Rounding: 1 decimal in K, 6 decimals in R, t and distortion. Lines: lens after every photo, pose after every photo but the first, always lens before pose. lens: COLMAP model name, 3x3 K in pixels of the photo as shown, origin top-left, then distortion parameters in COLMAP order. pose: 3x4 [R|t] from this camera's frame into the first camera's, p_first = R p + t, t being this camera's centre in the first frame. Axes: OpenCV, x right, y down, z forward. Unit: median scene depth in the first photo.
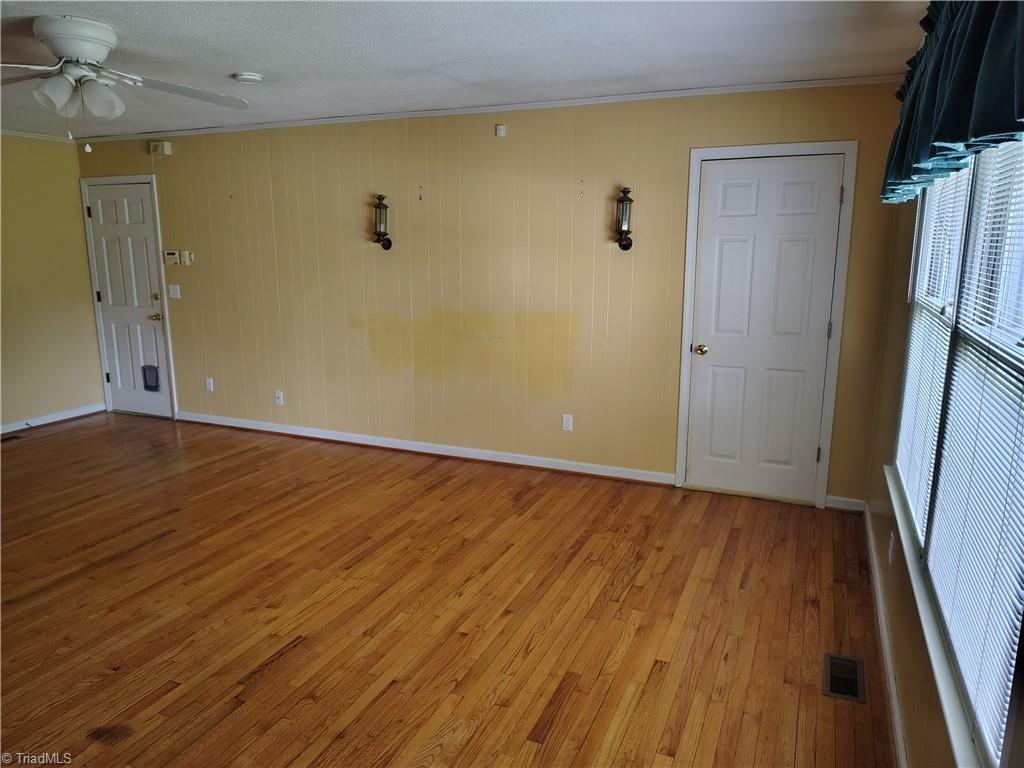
lens RADIAL K [[700.6, 0, 517.8], [0, 700.6, 384.3], [0, 0, 1]] dist [0.023190, -0.026080]
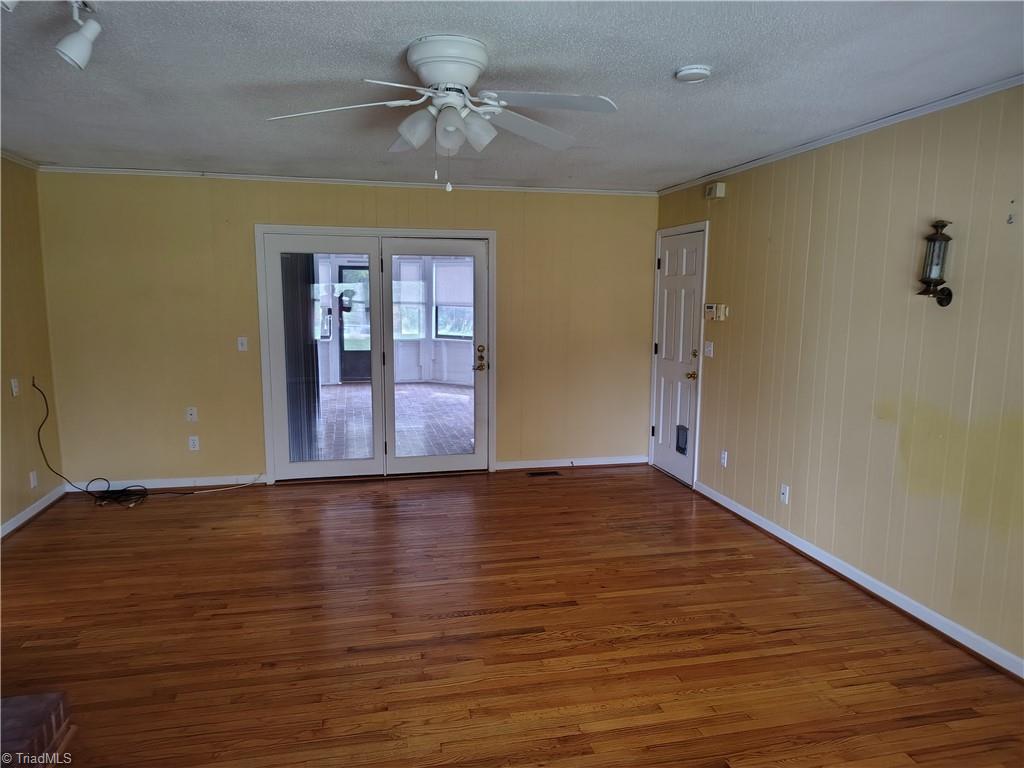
lens RADIAL K [[700.6, 0, 509.8], [0, 700.6, 394.5], [0, 0, 1]] dist [0.023190, -0.026080]
pose [[0.589717, 0.118596, -0.798855, 0.099969], [-0.166154, 0.985815, 0.023697, -0.065923], [0.790333, 0.118758, 0.601057, 0.330388]]
